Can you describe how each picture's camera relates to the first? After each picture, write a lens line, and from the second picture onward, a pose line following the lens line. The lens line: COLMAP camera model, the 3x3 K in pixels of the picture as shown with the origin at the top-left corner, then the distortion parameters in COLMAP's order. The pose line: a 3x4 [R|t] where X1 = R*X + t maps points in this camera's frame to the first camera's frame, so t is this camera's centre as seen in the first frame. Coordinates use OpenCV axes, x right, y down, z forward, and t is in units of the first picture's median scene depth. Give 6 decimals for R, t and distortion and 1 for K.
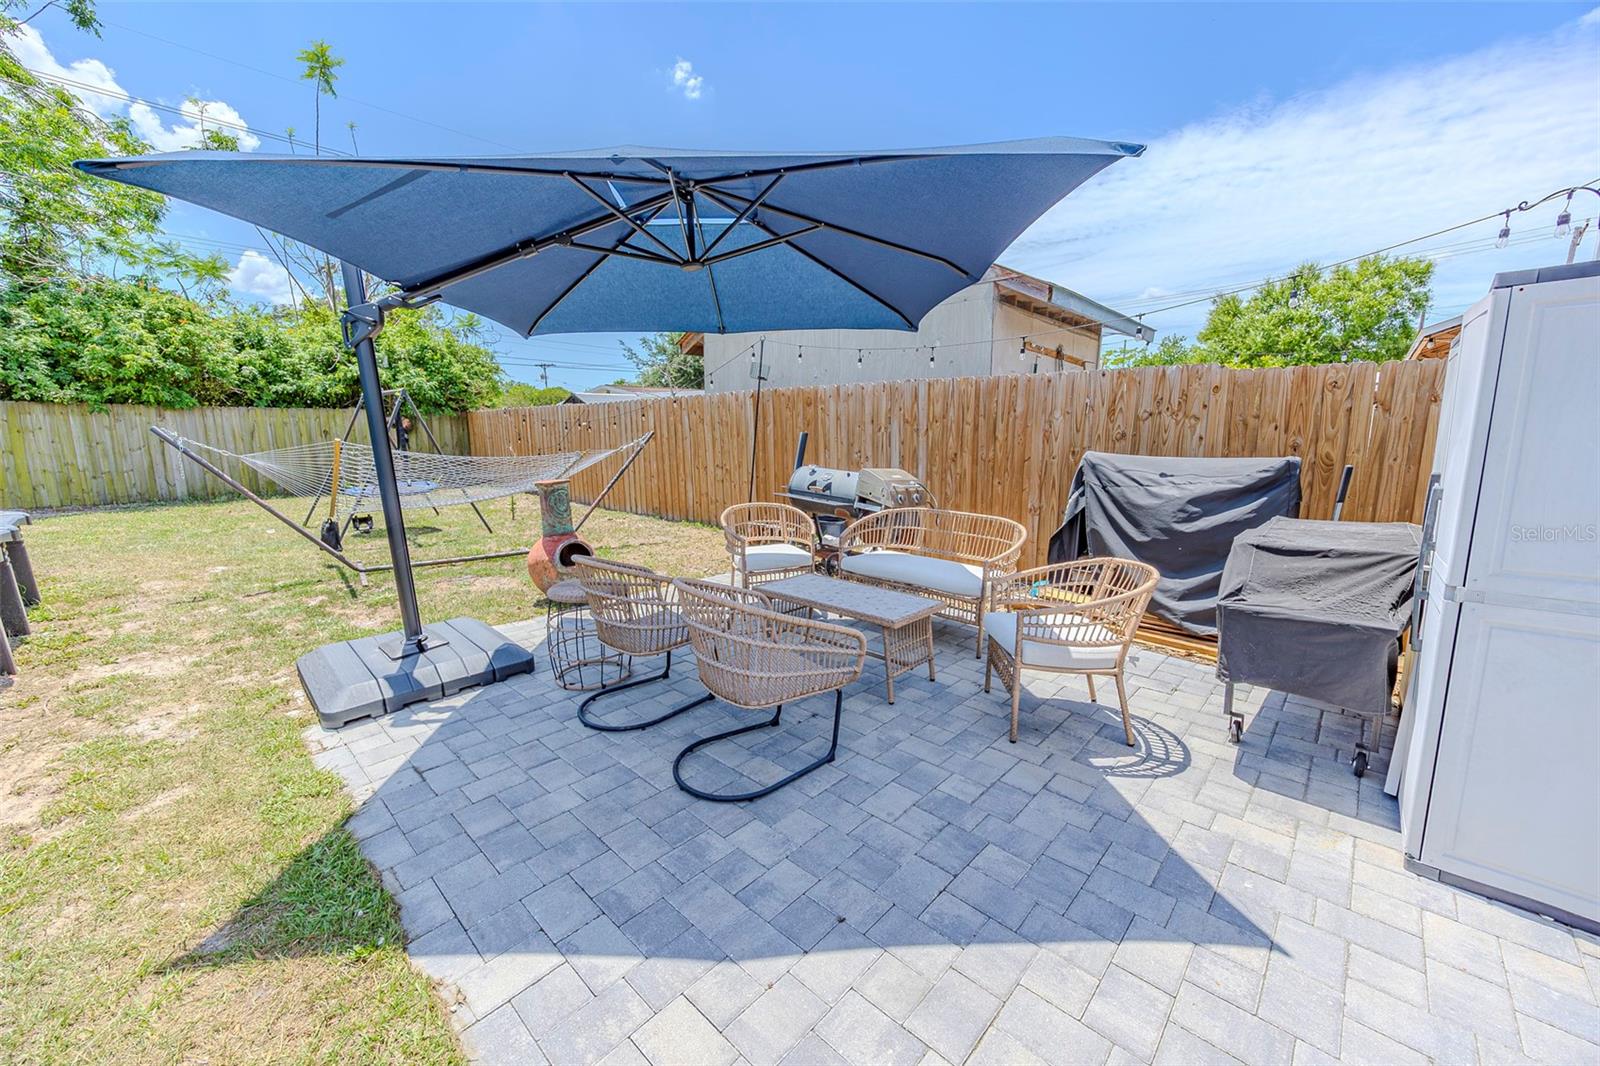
lens RADIAL K [[613.9, 0, 797.5], [0, 613.9, 531.1], [0, 0, 1]] dist [-0.001348, 0.000544]
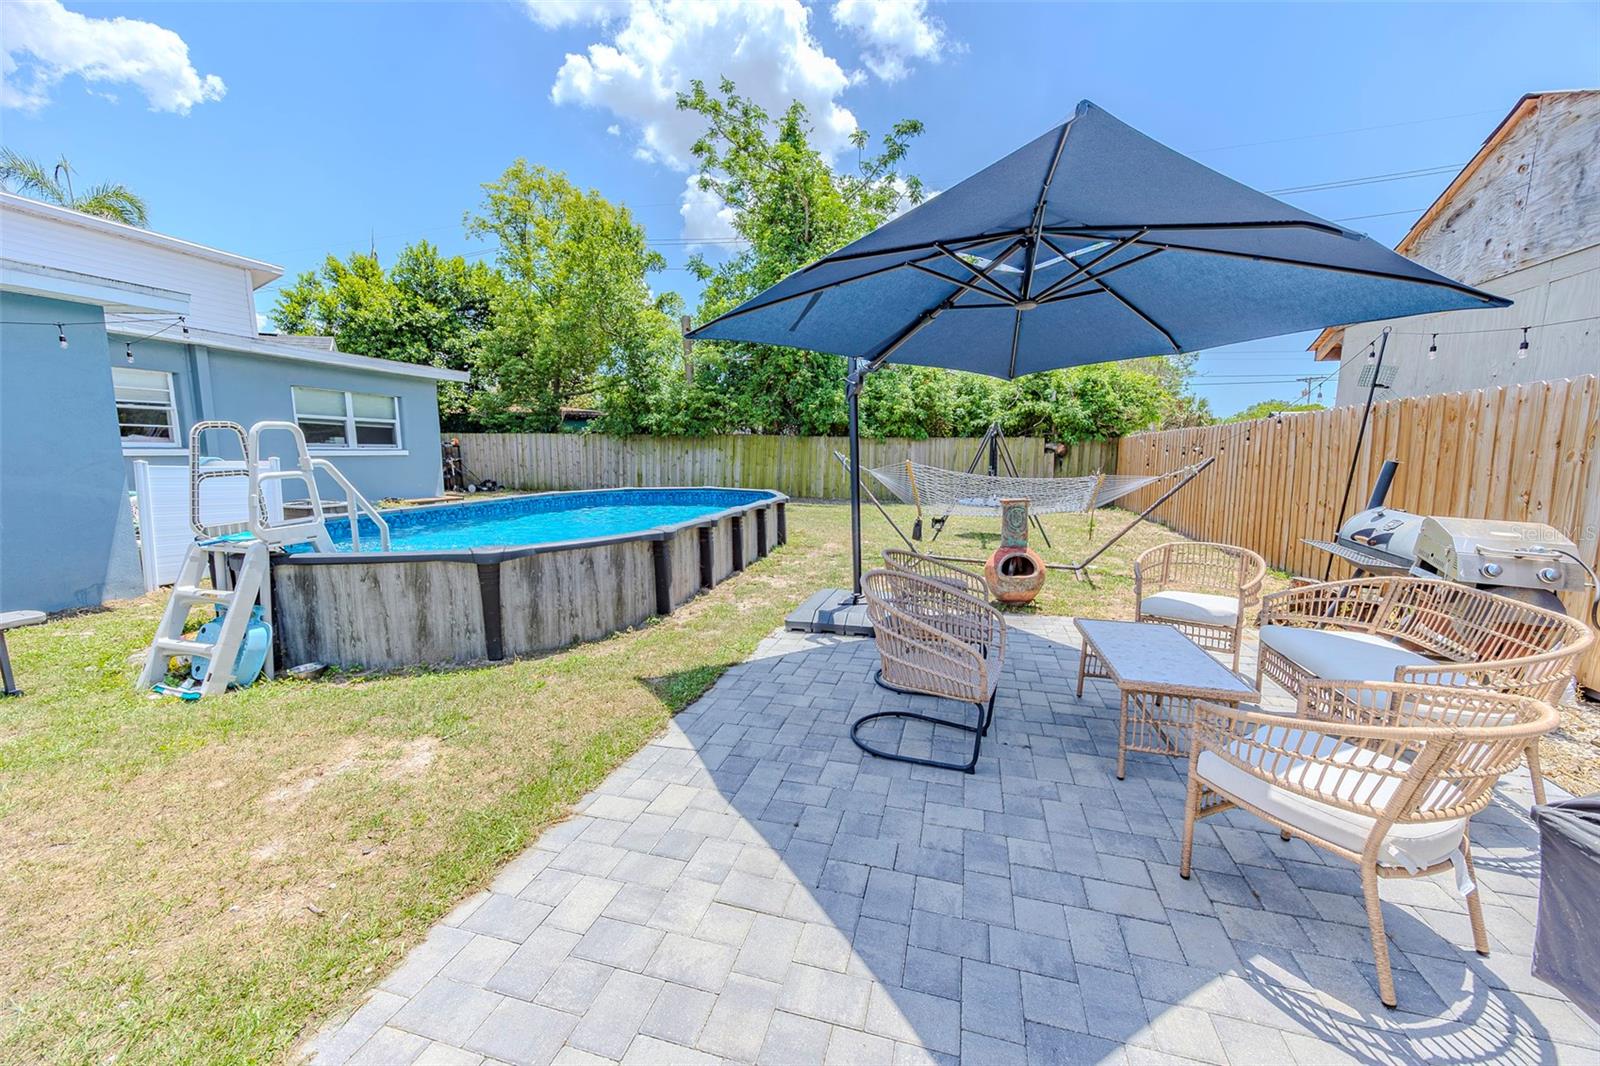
lens RADIAL K [[613.9, 0, 793.8], [0, 613.9, 533.7], [0, 0, 1]] dist [-0.001348, 0.000544]
pose [[0.465374, 0.117926, -0.877223, 0.307028], [-0.149090, 0.987368, 0.053640, -0.014422], [0.872467, 0.105823, 0.477077, 0.081008]]
